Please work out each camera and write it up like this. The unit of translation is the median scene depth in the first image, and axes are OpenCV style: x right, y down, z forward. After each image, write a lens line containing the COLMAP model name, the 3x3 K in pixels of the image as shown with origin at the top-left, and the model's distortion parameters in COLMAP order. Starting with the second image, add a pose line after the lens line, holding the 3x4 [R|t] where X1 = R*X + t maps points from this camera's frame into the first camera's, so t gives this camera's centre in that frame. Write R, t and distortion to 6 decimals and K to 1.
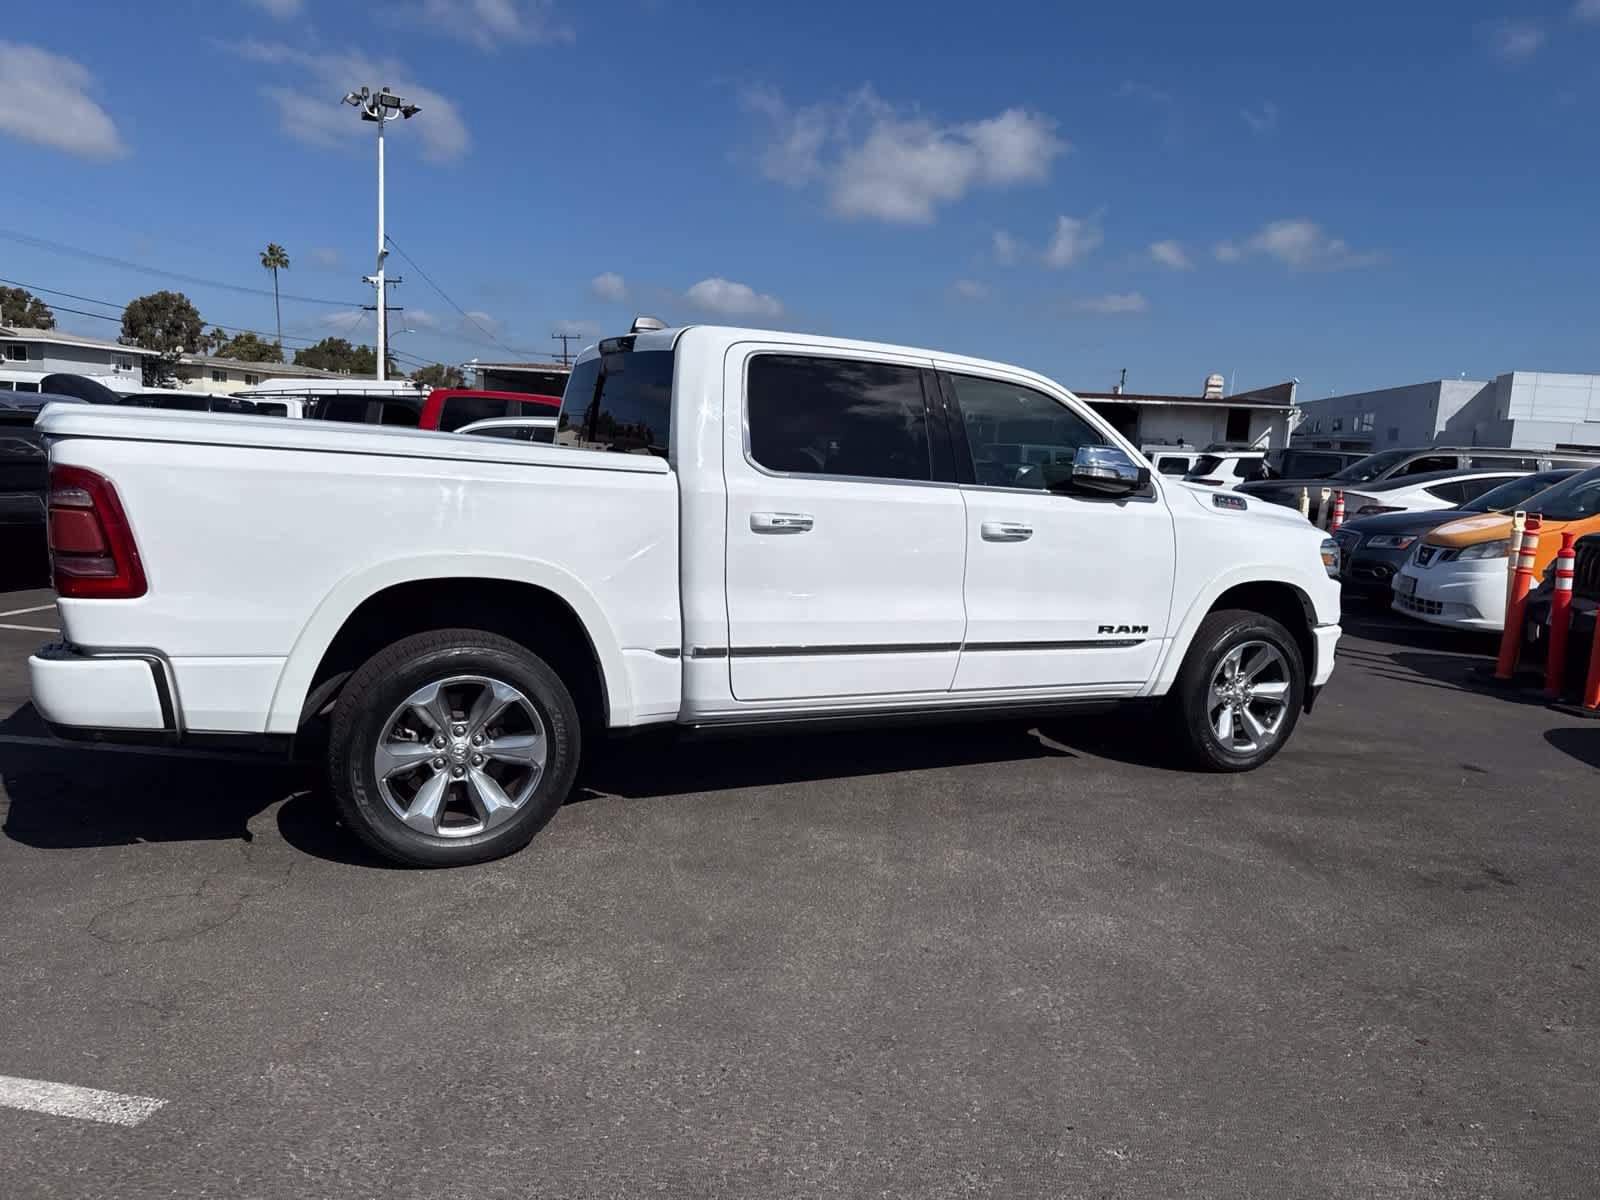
lens RADIAL K [[1137.0, 0, 802.6], [0, 1137.0, 603.9], [0, 0, 1]] dist [0.015614, -0.017555]
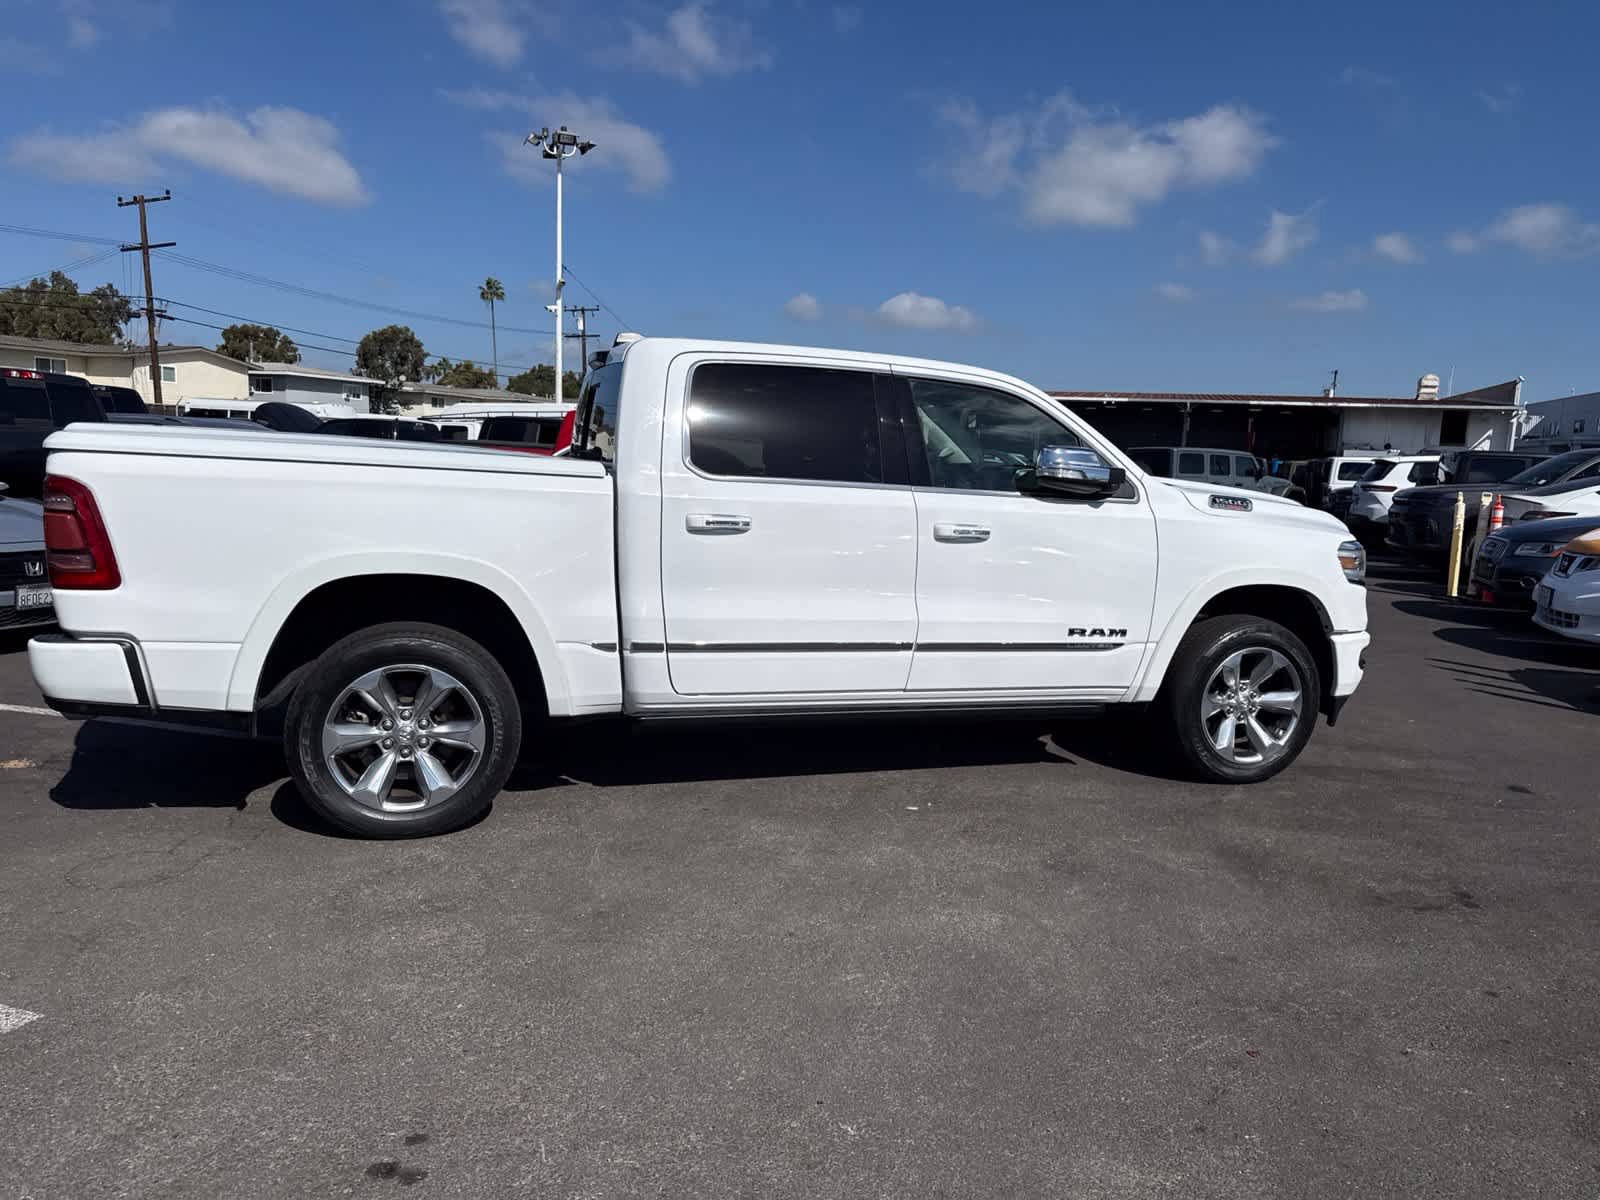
lens RADIAL K [[1137.0, 0, 802.6], [0, 1137.0, 603.9], [0, 0, 1]] dist [0.015614, -0.017555]
pose [[0.985398, 0.006216, -0.170152, 0.198981], [-0.008323, 0.999897, -0.011676, 0.011280], [0.170062, 0.012922, 0.985349, -0.010430]]
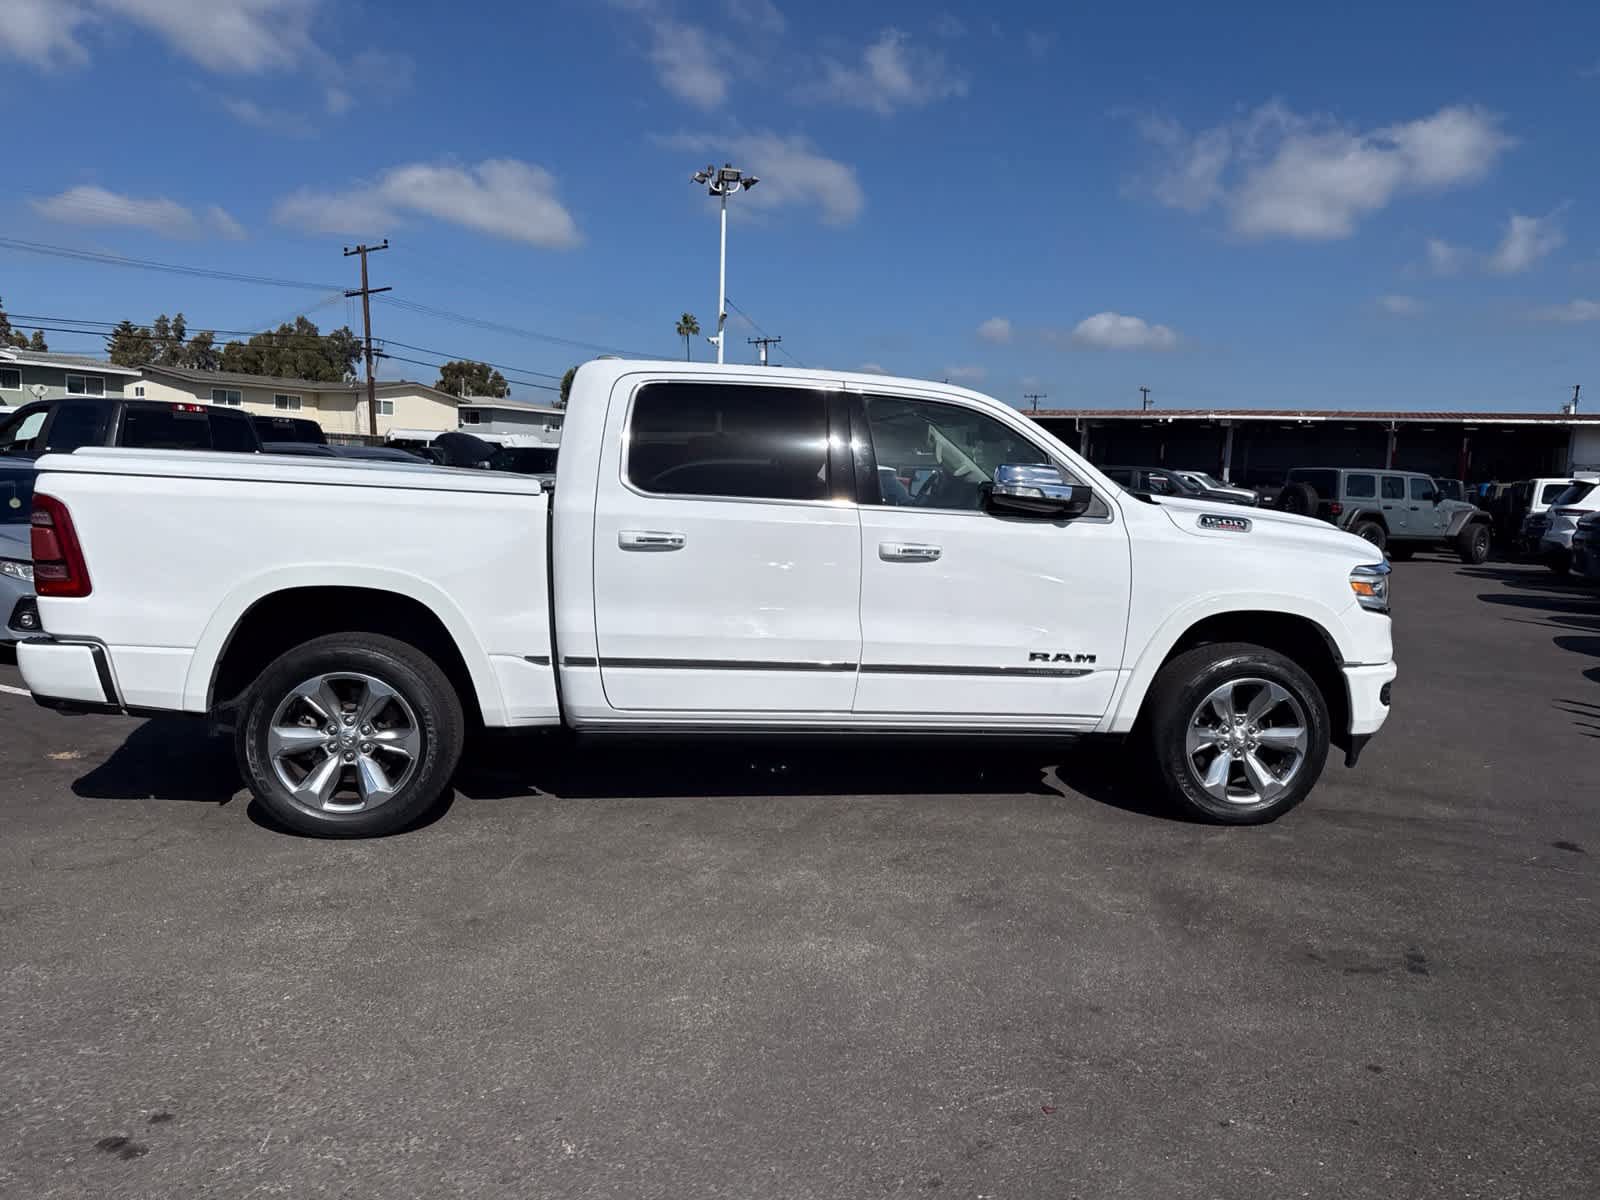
lens RADIAL K [[1137.0, 0, 802.6], [0, 1137.0, 603.9], [0, 0, 1]] dist [0.015614, -0.017555]
pose [[0.943021, 0.015963, -0.332350, 0.392113], [-0.027829, 0.999133, -0.030976, 0.012968], [0.331567, 0.038460, 0.942647, 0.048415]]
